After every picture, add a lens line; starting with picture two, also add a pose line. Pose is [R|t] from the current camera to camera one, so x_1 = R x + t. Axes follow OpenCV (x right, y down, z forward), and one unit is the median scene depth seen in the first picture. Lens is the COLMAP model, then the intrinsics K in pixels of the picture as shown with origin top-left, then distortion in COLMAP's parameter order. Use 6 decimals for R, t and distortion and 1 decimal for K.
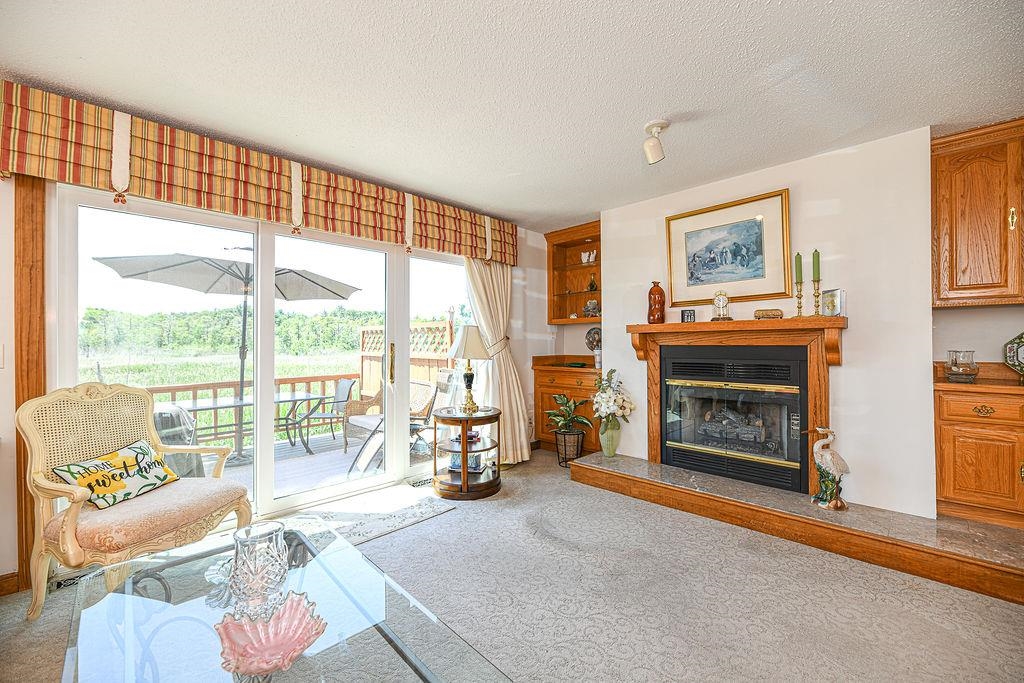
lens RADIAL K [[410.1, 0, 512.0], [0, 410.1, 341.5], [0, 0, 1]] dist [0.002504, -0.003589]
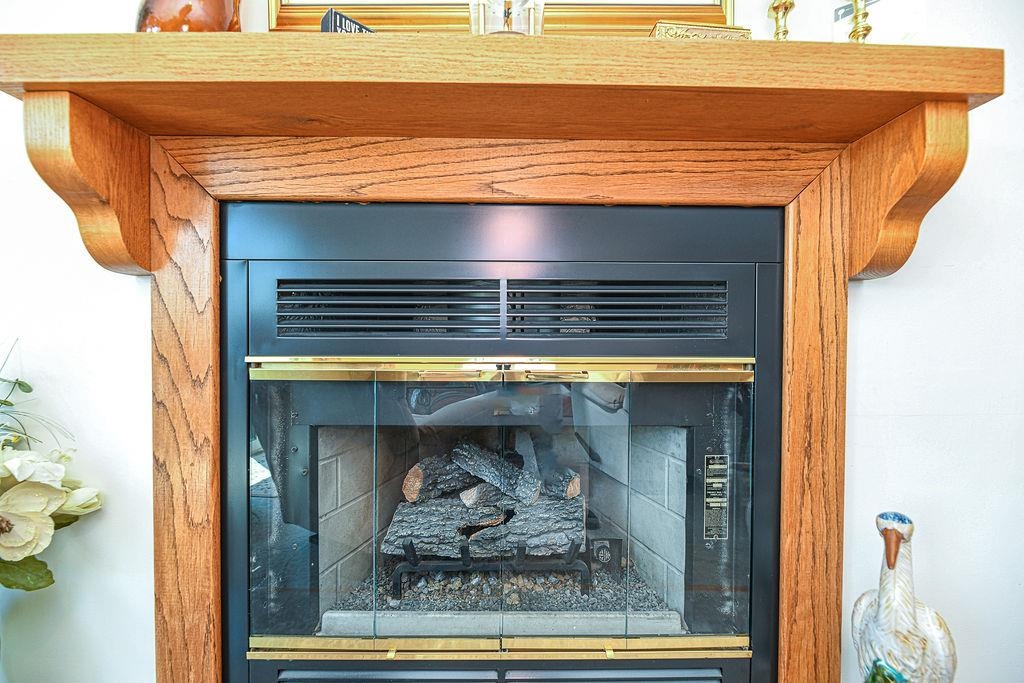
lens RADIAL K [[410.1, 0, 512.0], [0, 410.1, 341.5], [0, 0, 1]] dist [0.002504, -0.003589]
pose [[0.701185, 0.003864, 0.712969, 0.315656], [-0.012860, 0.999891, 0.007228, 0.079733], [-0.712864, -0.014237, 0.701158, 0.738673]]
